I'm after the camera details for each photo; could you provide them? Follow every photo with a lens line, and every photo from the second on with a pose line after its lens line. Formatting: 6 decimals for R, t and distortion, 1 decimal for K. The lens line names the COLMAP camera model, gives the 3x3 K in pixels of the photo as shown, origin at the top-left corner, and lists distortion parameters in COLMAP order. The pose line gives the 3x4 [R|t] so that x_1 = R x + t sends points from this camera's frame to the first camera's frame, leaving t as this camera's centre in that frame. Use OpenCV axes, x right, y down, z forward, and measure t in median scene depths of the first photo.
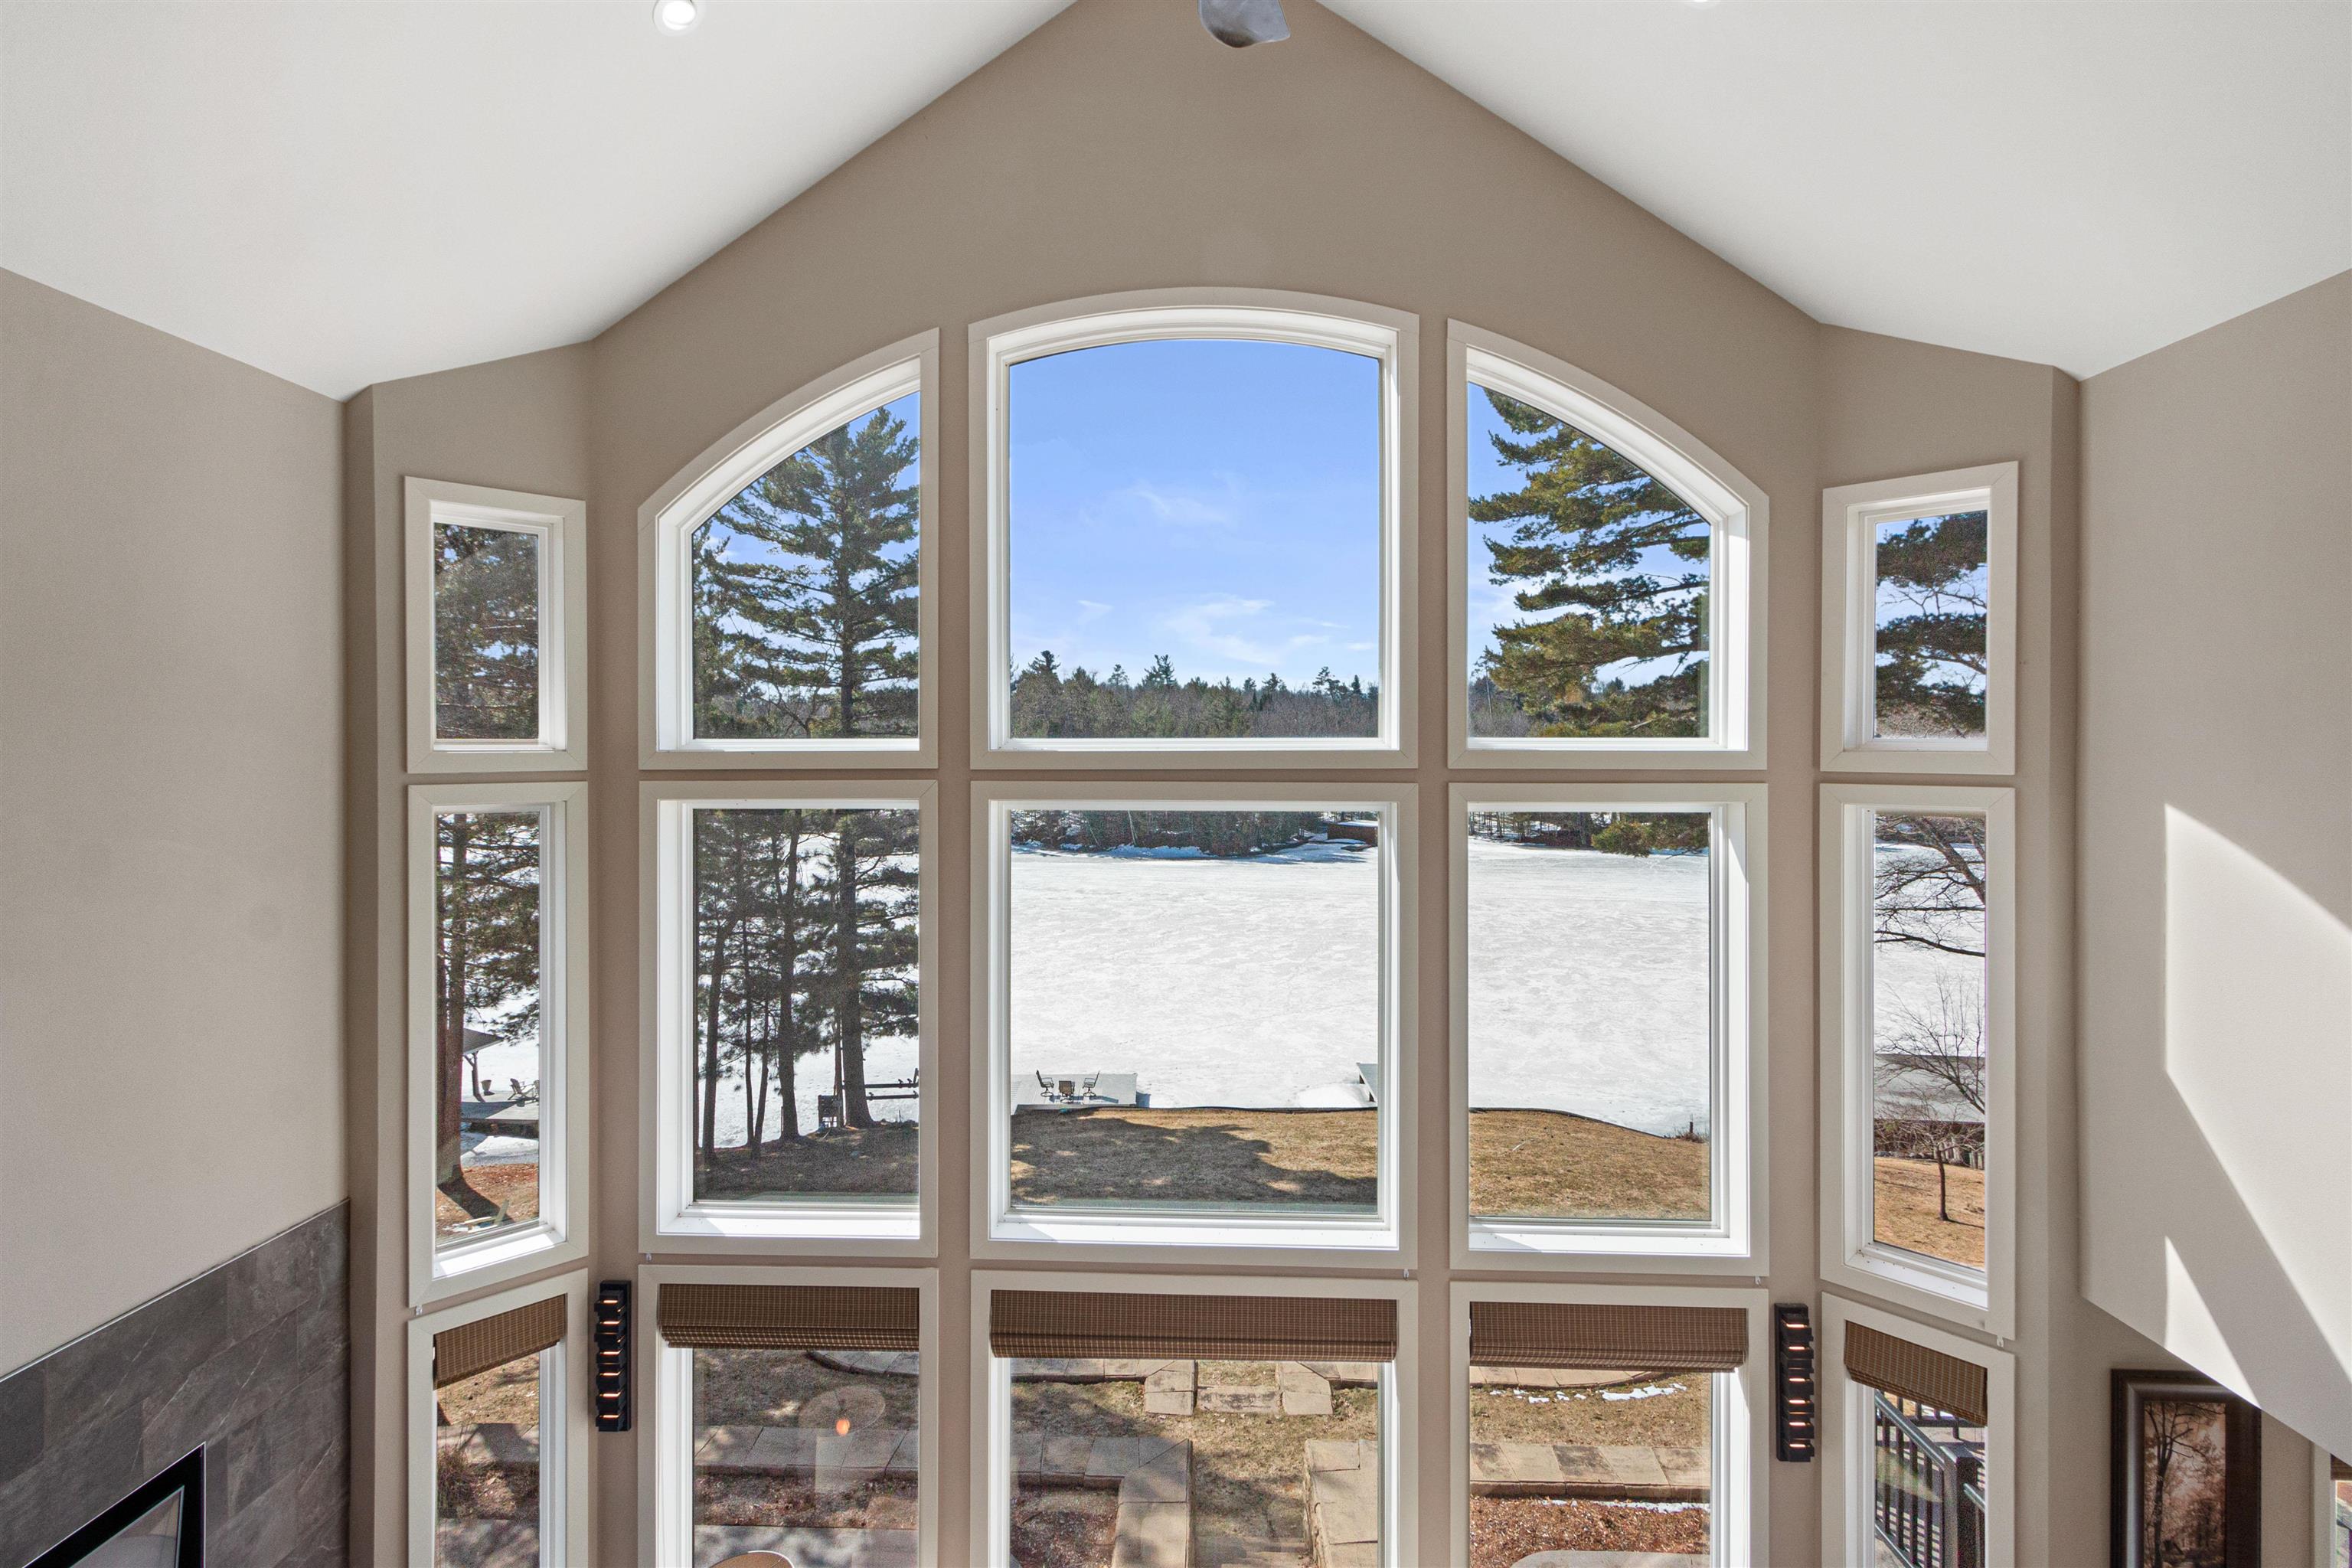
lens RADIAL K [[1110.0, 0, 1156.7], [0, 1110.0, 723.6], [0, 0, 1]] dist [0.004998, -0.000114]
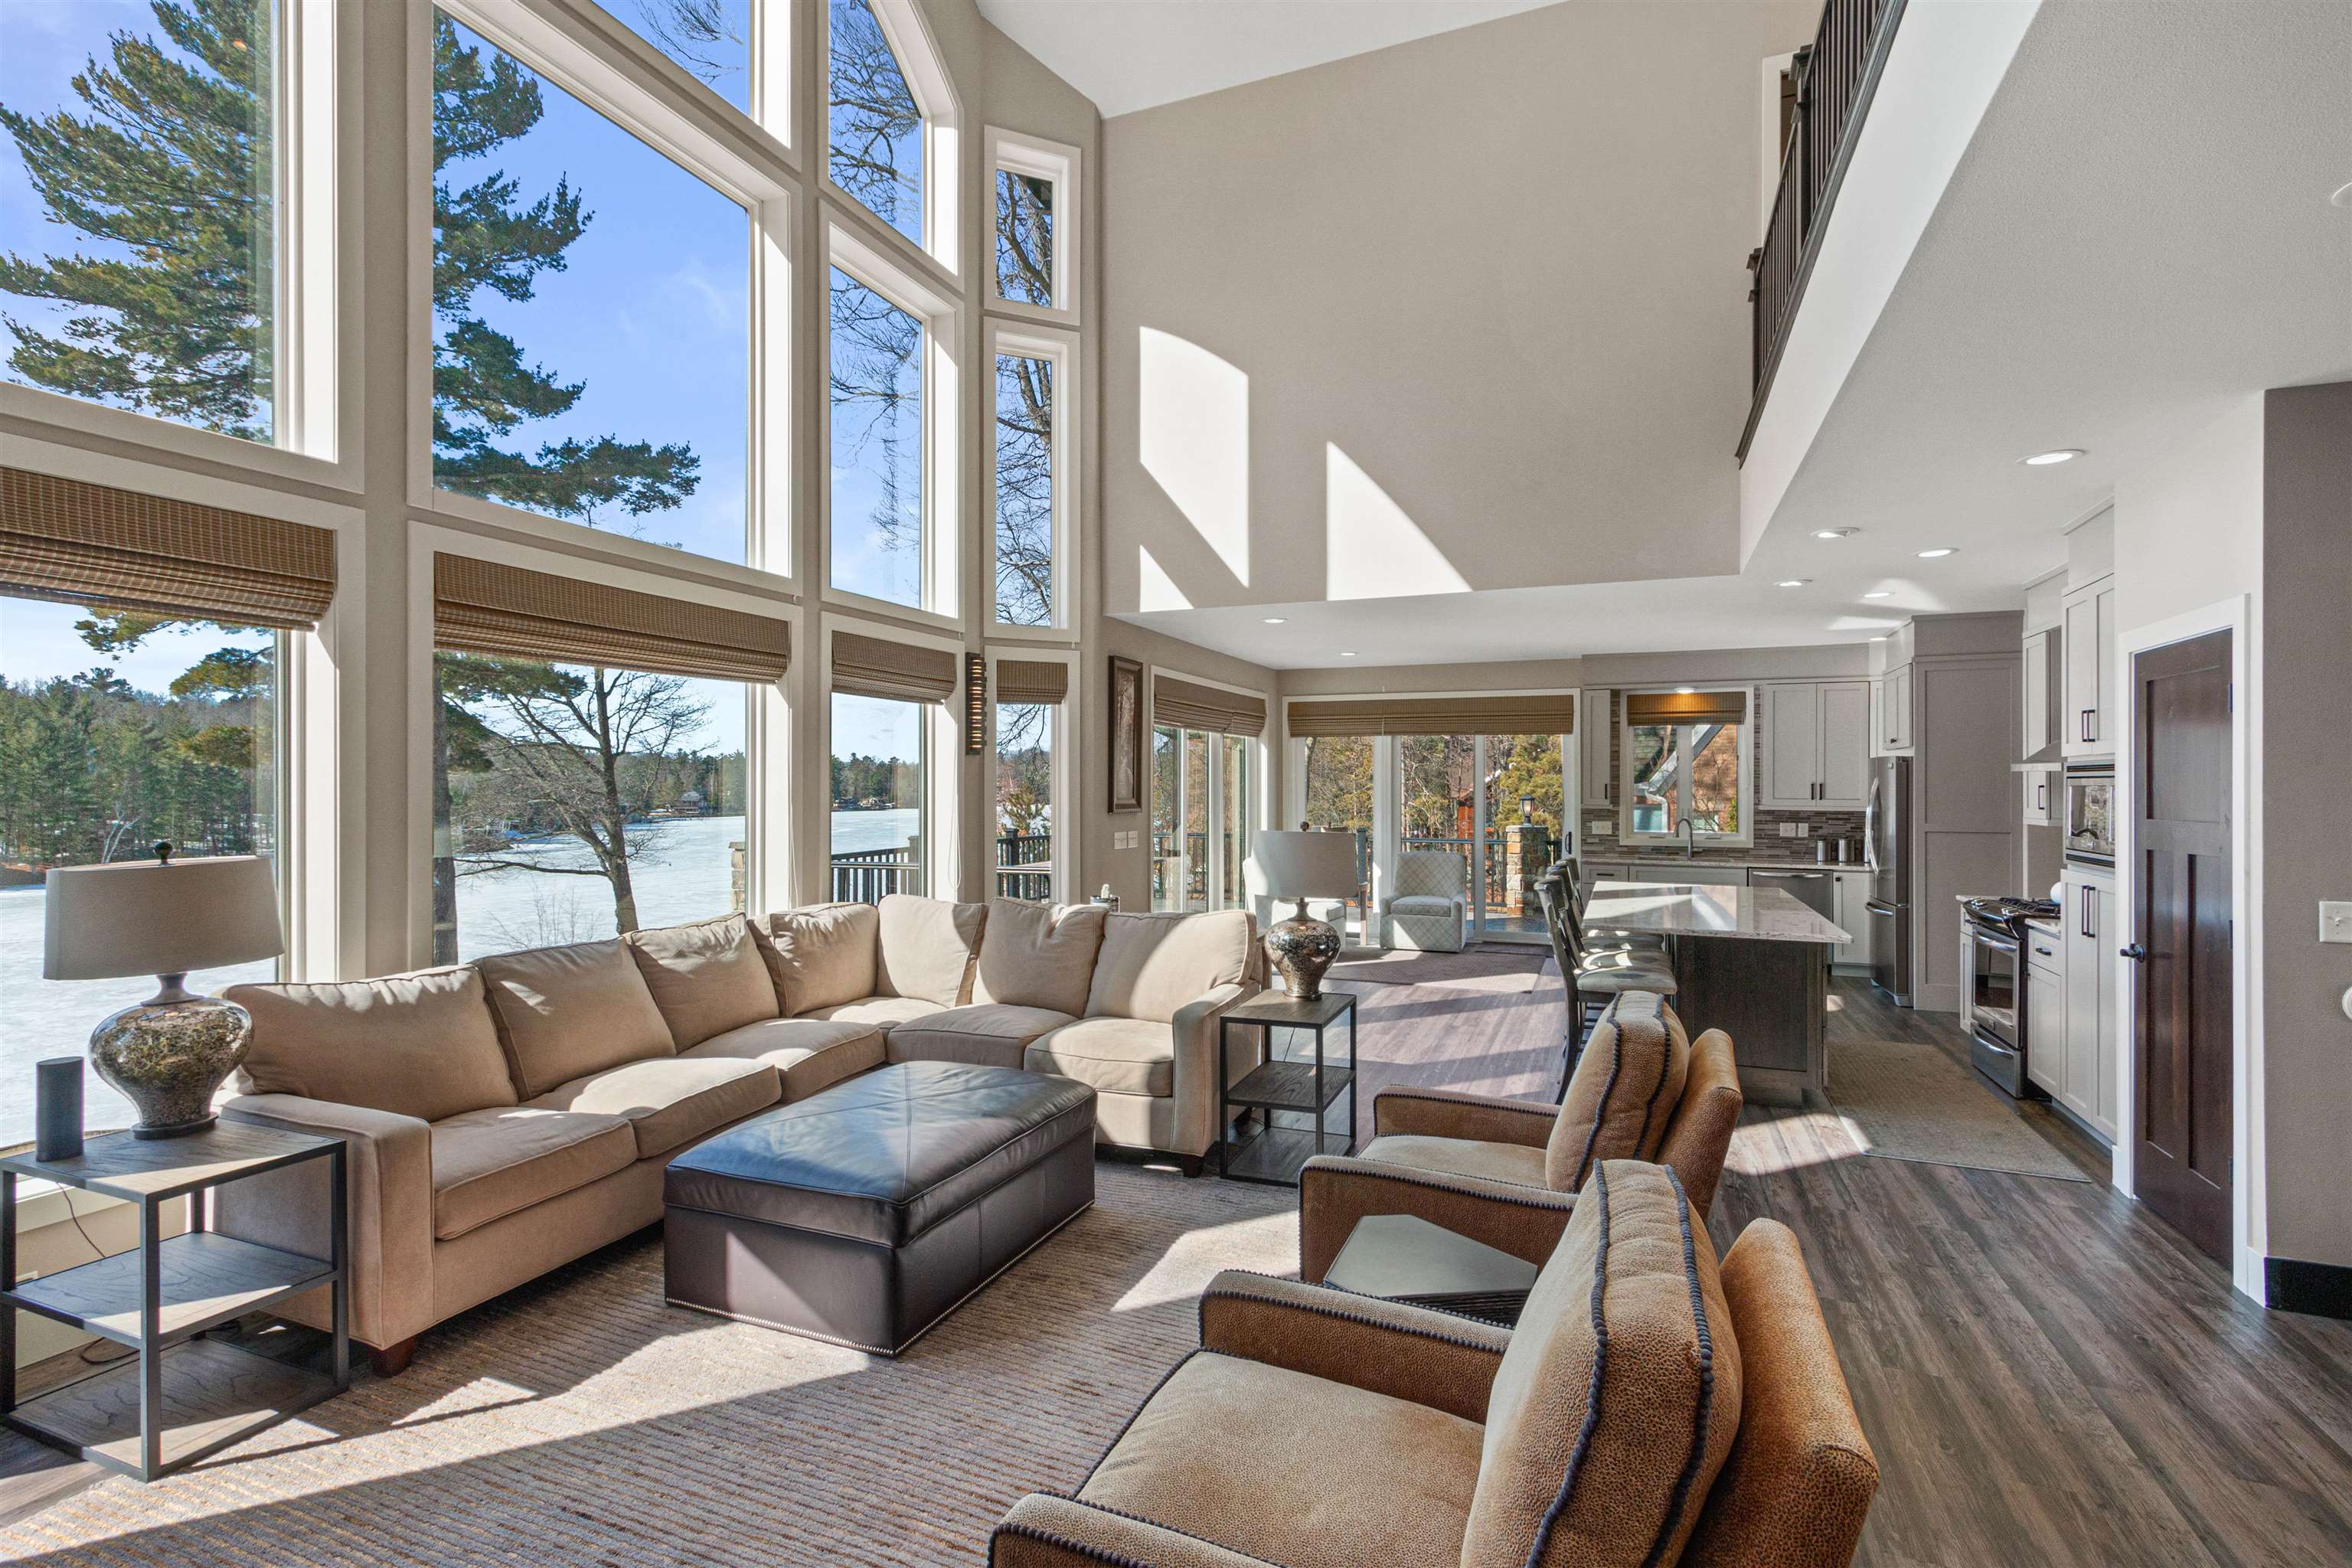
lens RADIAL K [[1110.0, 0, 1172.9], [0, 1110.0, 788.1], [0, 0, 1]] dist [0.004998, -0.000114]
pose [[0.343135, -0.000607, 0.939286, -0.743869], [-0.023766, 0.999674, 0.009327, 0.682398], [-0.938985, -0.025523, 0.343009, 0.227855]]
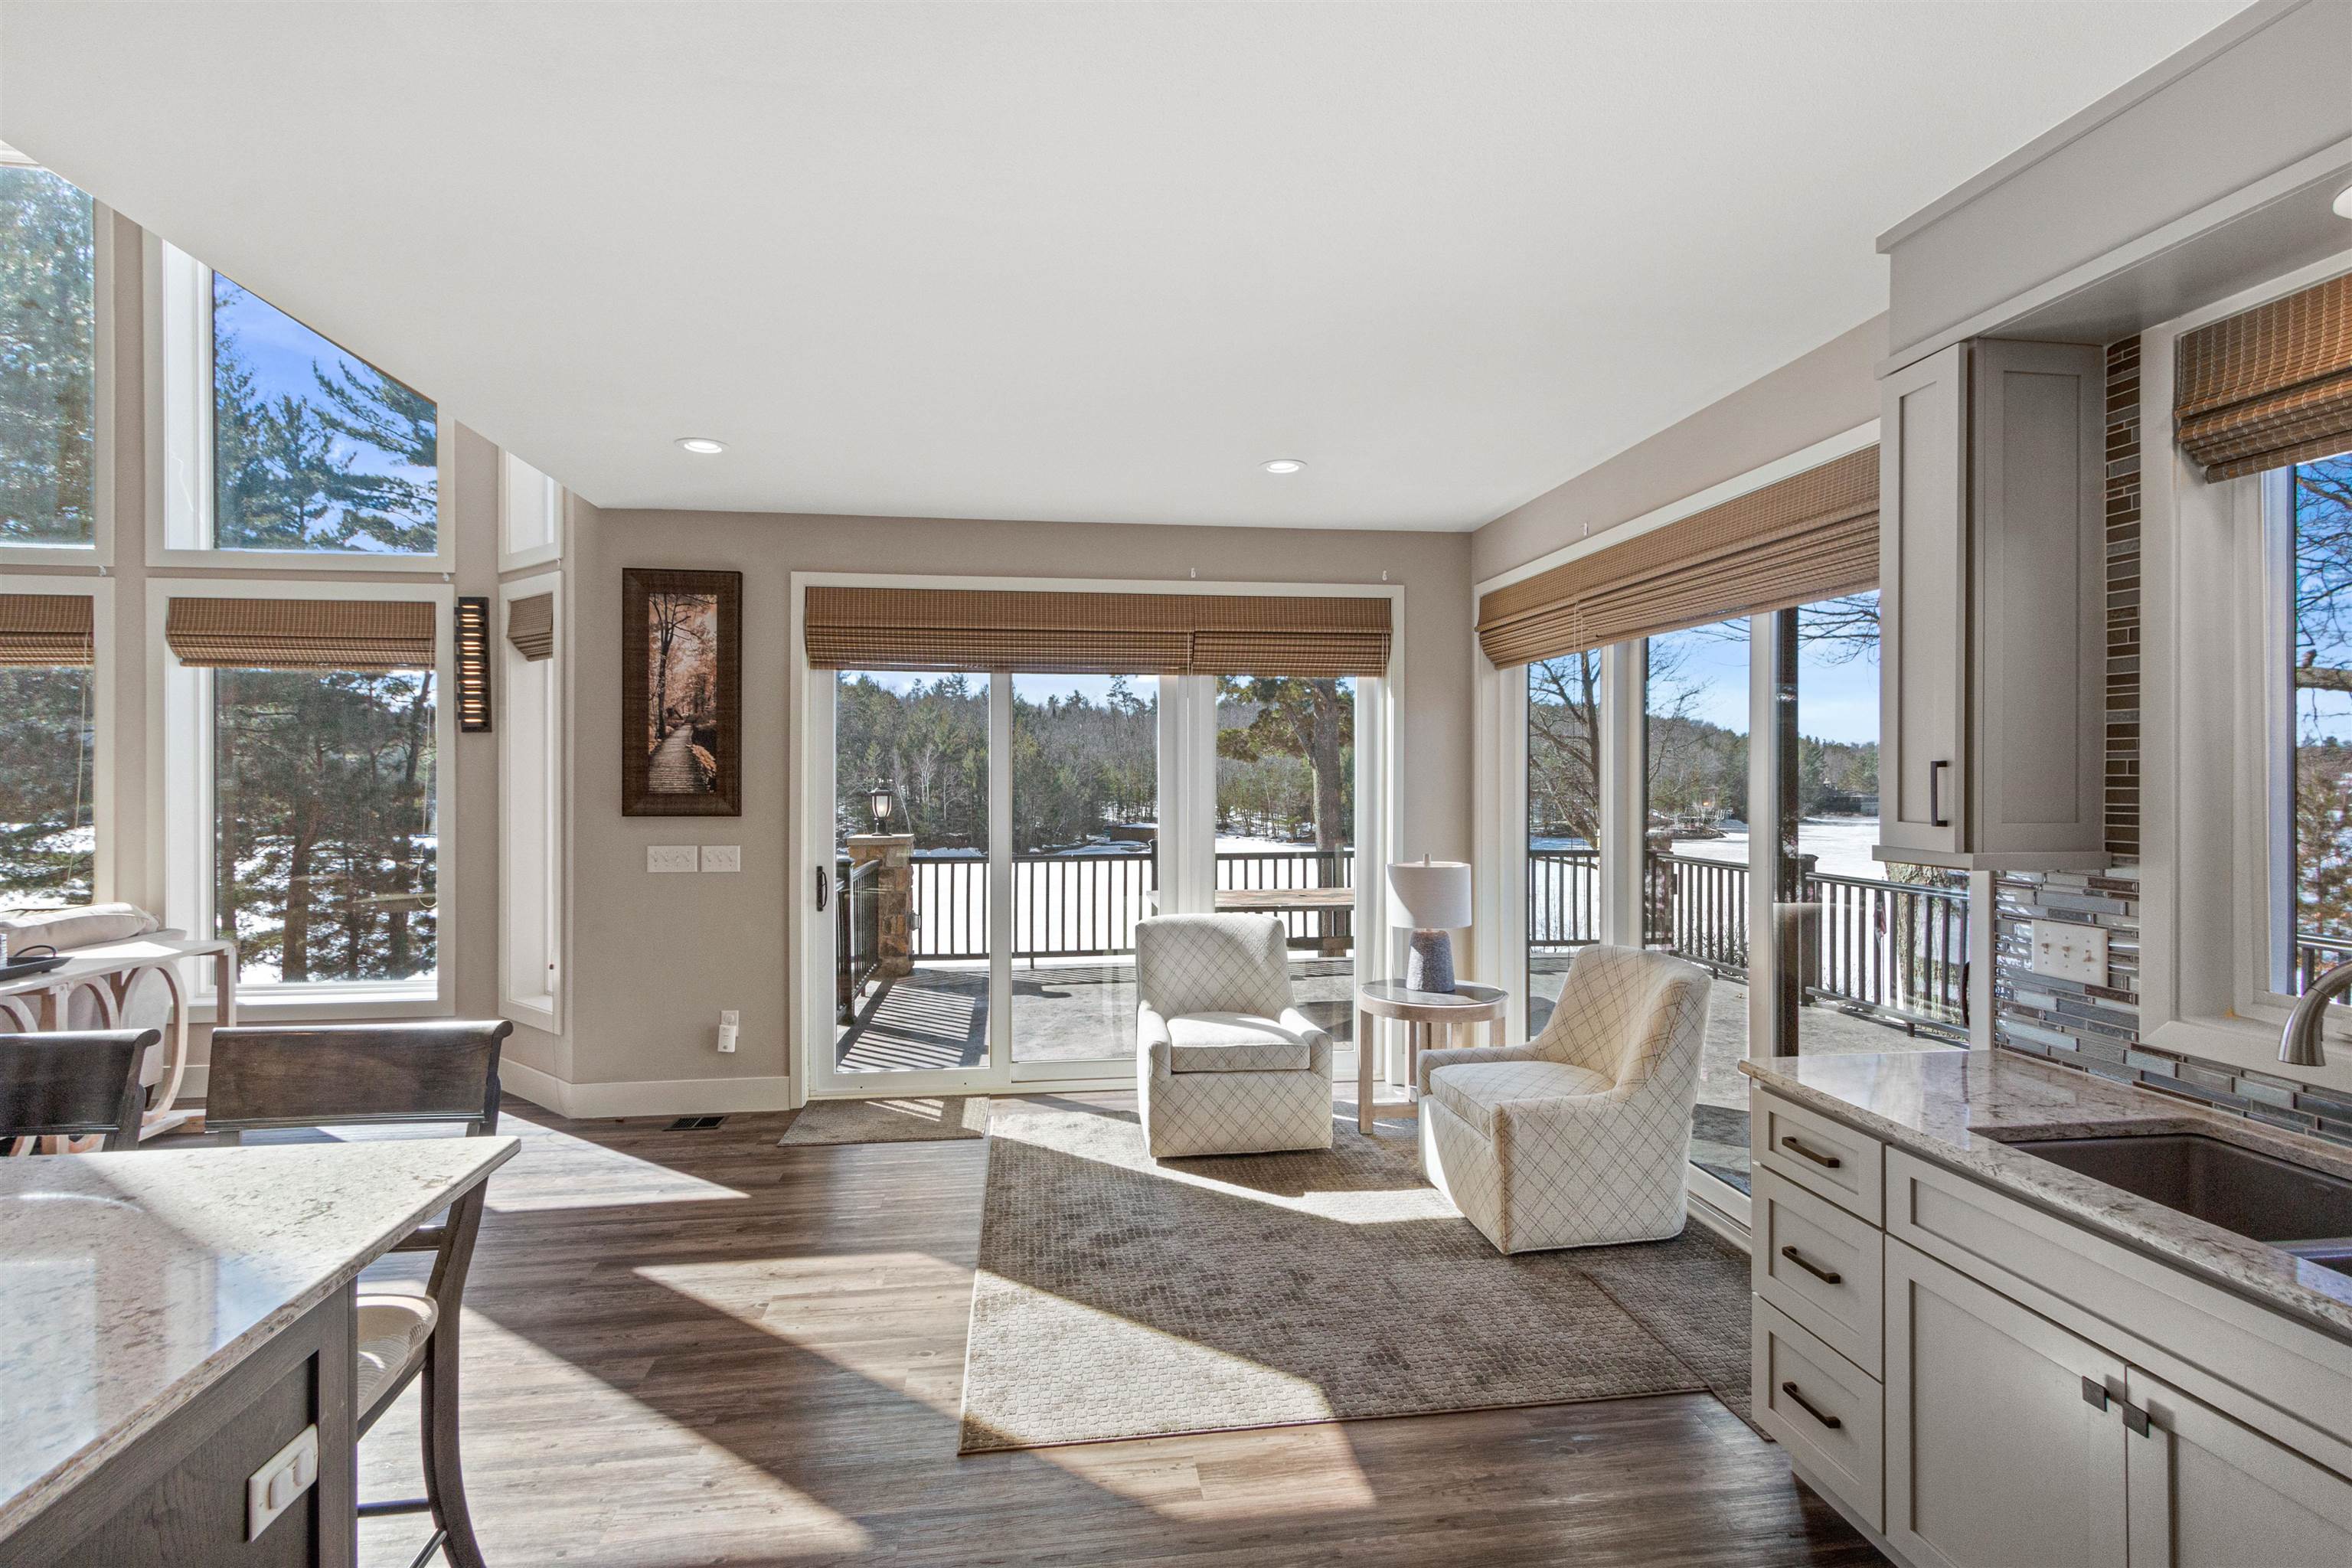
lens RADIAL K [[1110.0, 0, 1164.7], [0, 1110.0, 775.9], [0, 0, 1]] dist [0.004998, -0.000114]
pose [[0.985896, 0.000982, 0.167354, 1.071824], [-0.004785, 0.999739, 0.022327, 0.674063], [-0.167288, -0.022813, 0.985644, -0.241446]]
